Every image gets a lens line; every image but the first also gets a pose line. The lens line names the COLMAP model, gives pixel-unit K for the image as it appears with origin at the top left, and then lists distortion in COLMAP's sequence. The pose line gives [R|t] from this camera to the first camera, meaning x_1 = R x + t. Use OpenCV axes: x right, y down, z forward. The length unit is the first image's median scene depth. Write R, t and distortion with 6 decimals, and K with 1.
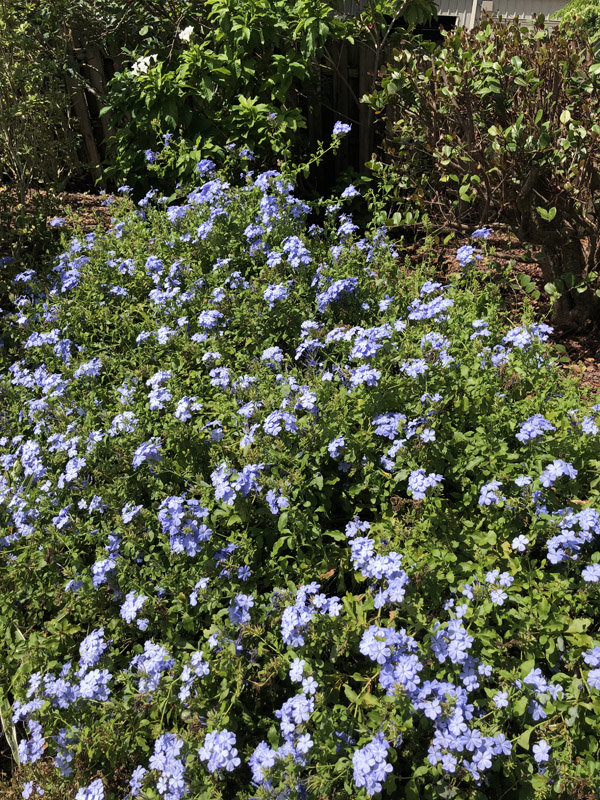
lens RADIAL K [[647.9, 0, 300.0], [0, 647.9, 400.0], [0, 0, 1]] dist [0.067489, -0.183837]
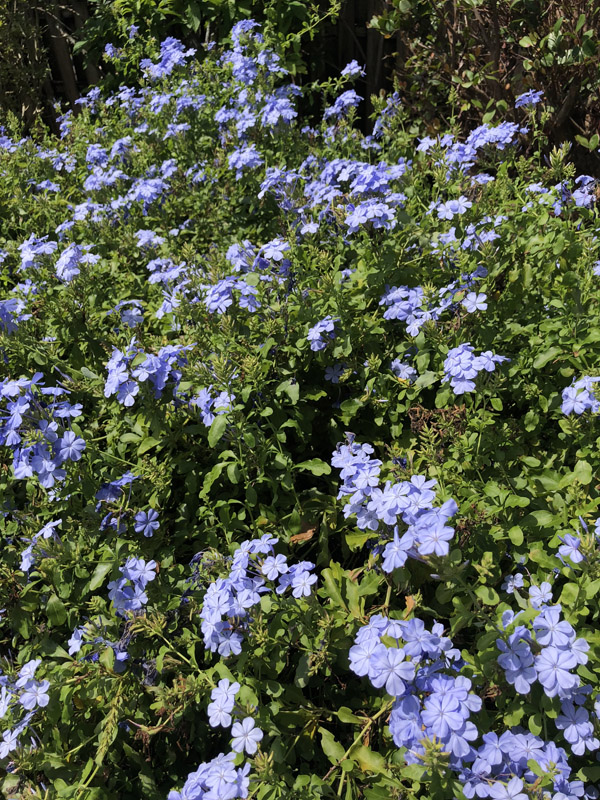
lens RADIAL K [[659.9, 0, 300.0], [0, 659.9, 400.0], [0, 0, 1]] dist [0.006769, -0.007851]
pose [[0.999878, 0.015328, -0.002976, 0.046885], [-0.015348, 0.999861, -0.006565, 0.167748], [0.002875, 0.006610, 0.999974, 0.446918]]
